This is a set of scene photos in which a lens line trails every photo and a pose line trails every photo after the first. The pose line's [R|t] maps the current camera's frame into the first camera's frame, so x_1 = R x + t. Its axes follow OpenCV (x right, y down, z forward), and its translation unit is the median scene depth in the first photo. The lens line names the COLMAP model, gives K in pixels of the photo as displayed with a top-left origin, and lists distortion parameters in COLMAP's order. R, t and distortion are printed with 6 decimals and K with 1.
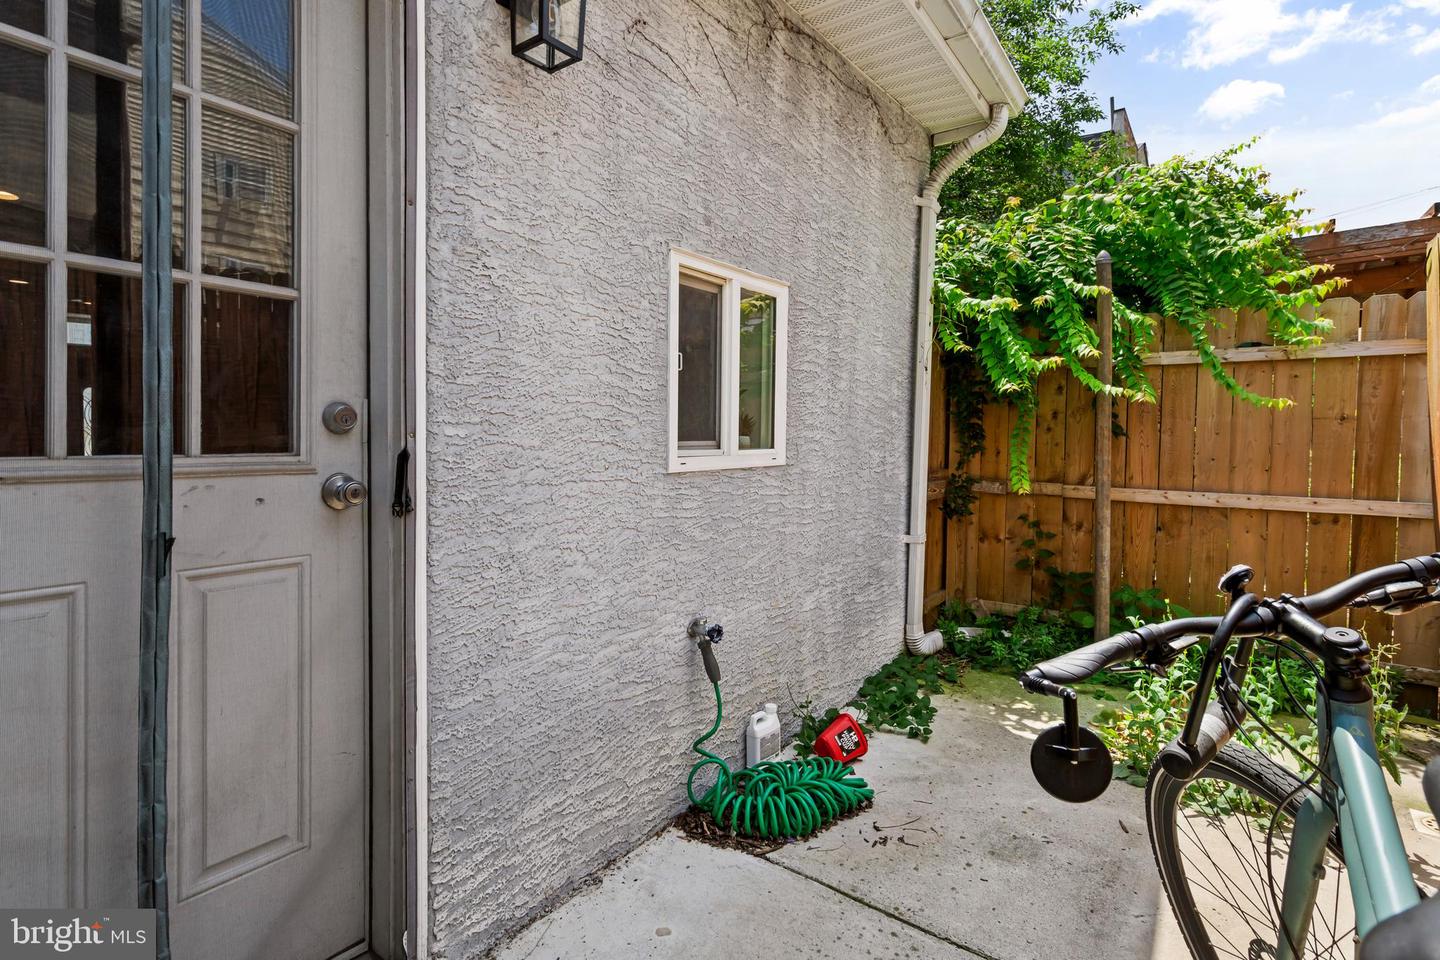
lens RADIAL K [[697.3, 0, 728.3], [0, 697.3, 442.3], [0, 0, 1]] dist [0.001278, 0.000069]
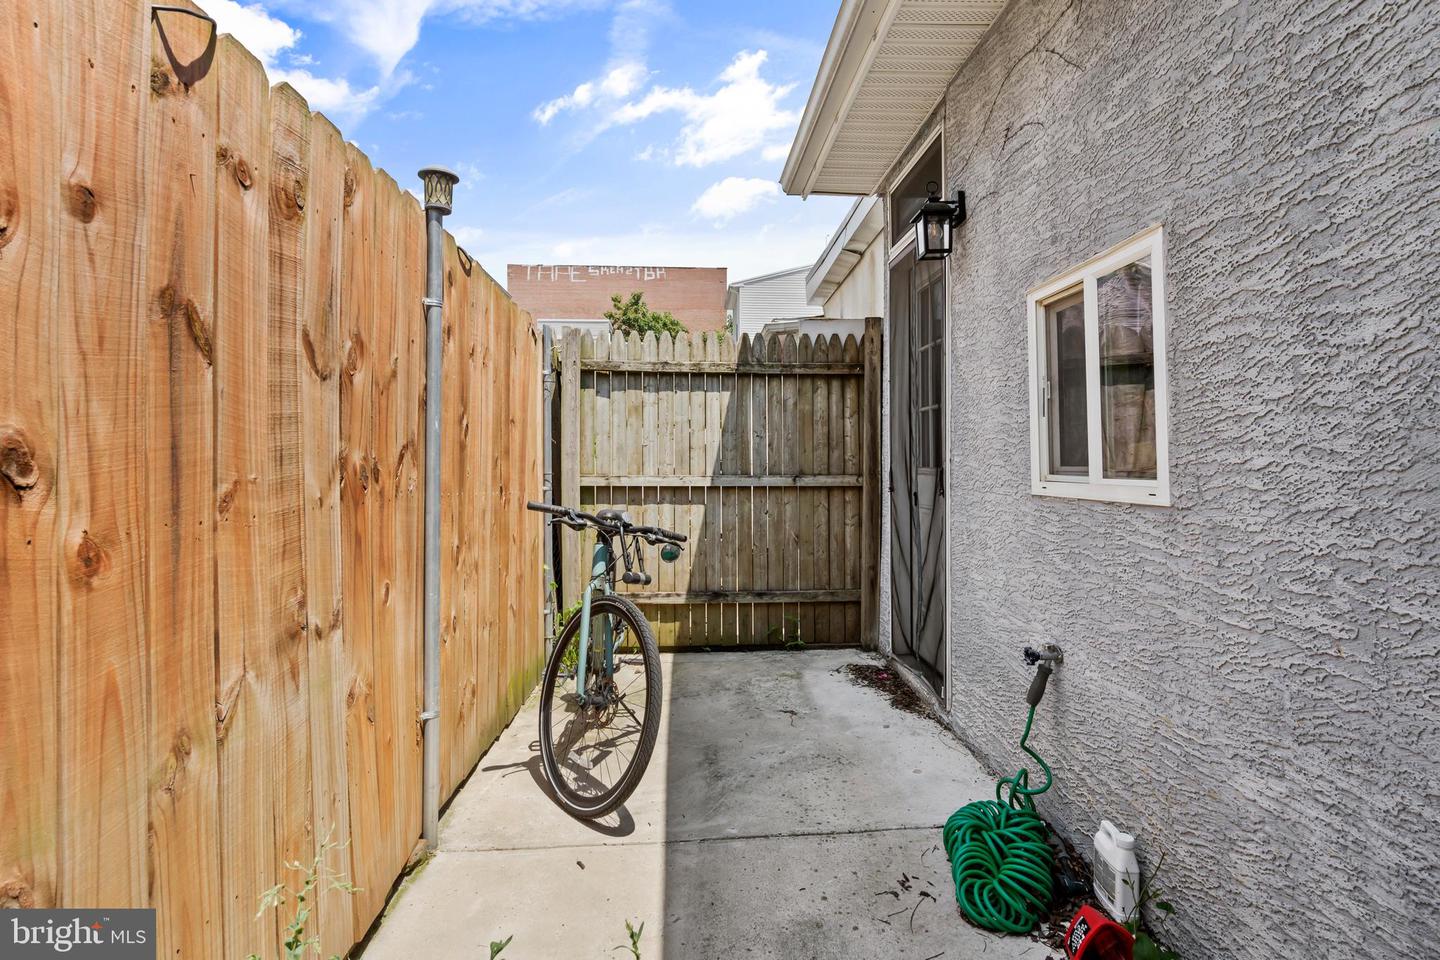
lens RADIAL K [[697.3, 0, 720.4], [0, 697.3, 468.3], [0, 0, 1]] dist [0.001278, 0.000069]
pose [[-0.780575, 0.009154, -0.624995, 0.888860], [-0.001036, 0.999872, 0.015939, -0.013442], [0.625061, 0.013089, -0.780466, 1.388300]]
